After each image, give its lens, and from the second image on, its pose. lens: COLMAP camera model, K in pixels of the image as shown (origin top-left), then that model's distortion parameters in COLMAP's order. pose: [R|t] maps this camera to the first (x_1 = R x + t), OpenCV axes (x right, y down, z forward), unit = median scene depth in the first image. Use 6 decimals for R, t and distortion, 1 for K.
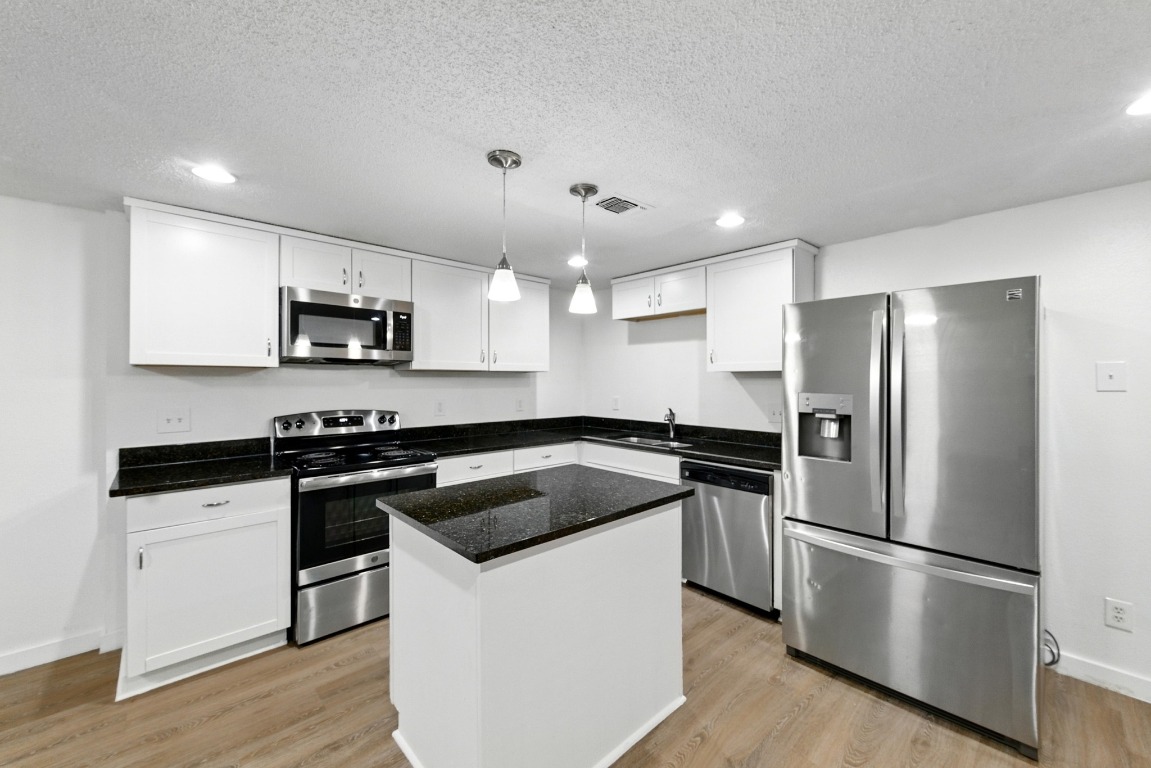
lens RADIAL K [[452.1, 0, 576.7], [0, 452.1, 379.1], [0, 0, 1]] dist [0.006649, -0.002156]
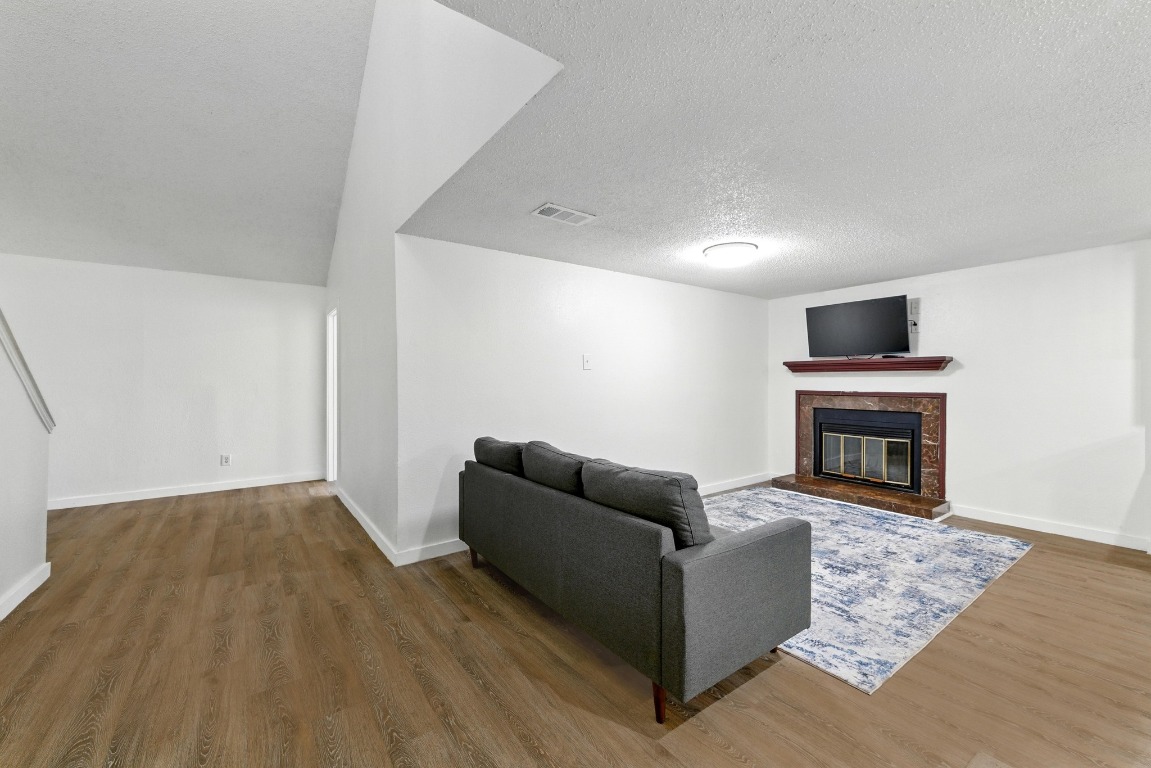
lens RADIAL K [[452.1, 0, 573.1], [0, 452.1, 381.8], [0, 0, 1]] dist [0.006649, -0.002156]
pose [[-0.128242, 0.004567, -0.991732, 0.518955], [0.003308, 0.999986, 0.004177, 0.054409], [0.991737, -0.002745, -0.128255, -0.527836]]
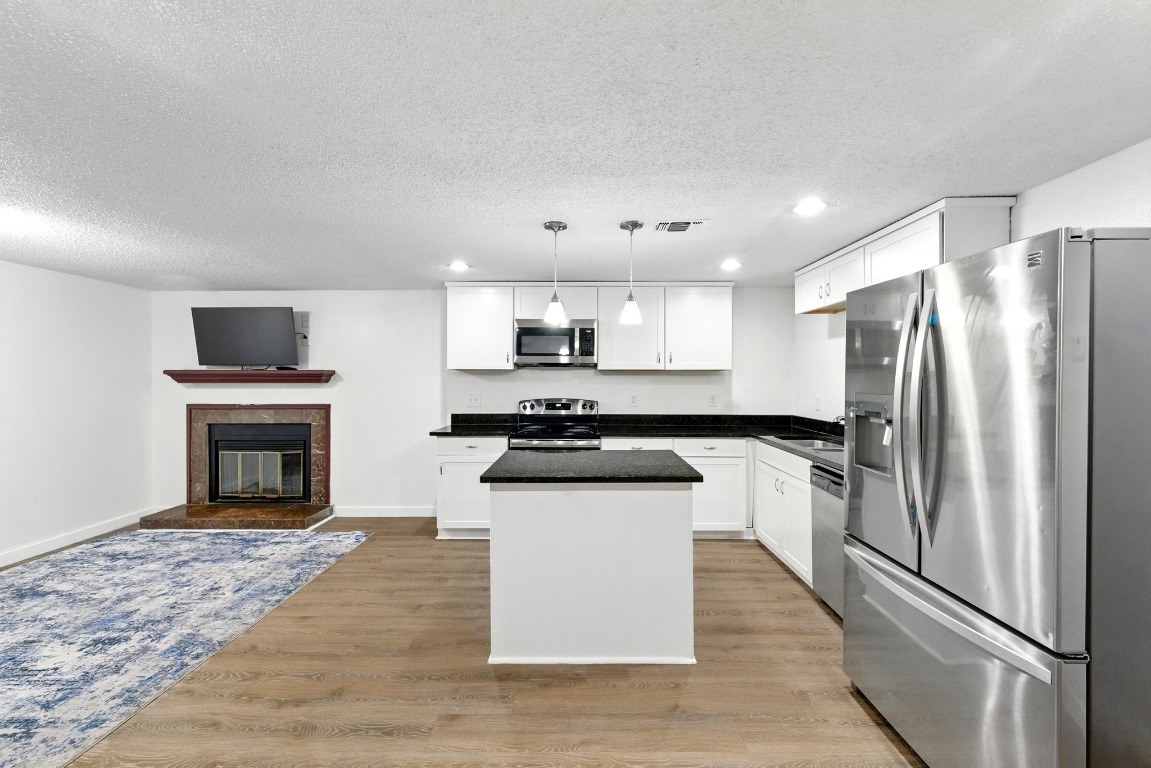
lens RADIAL K [[452.1, 0, 578.3], [0, 452.1, 381.4], [0, 0, 1]] dist [0.006649, -0.002156]
pose [[0.729474, 0.007871, -0.683963, 0.613413], [-0.000365, 0.999938, 0.011118, -0.001757], [0.684008, -0.007861, 0.729432, -0.009260]]
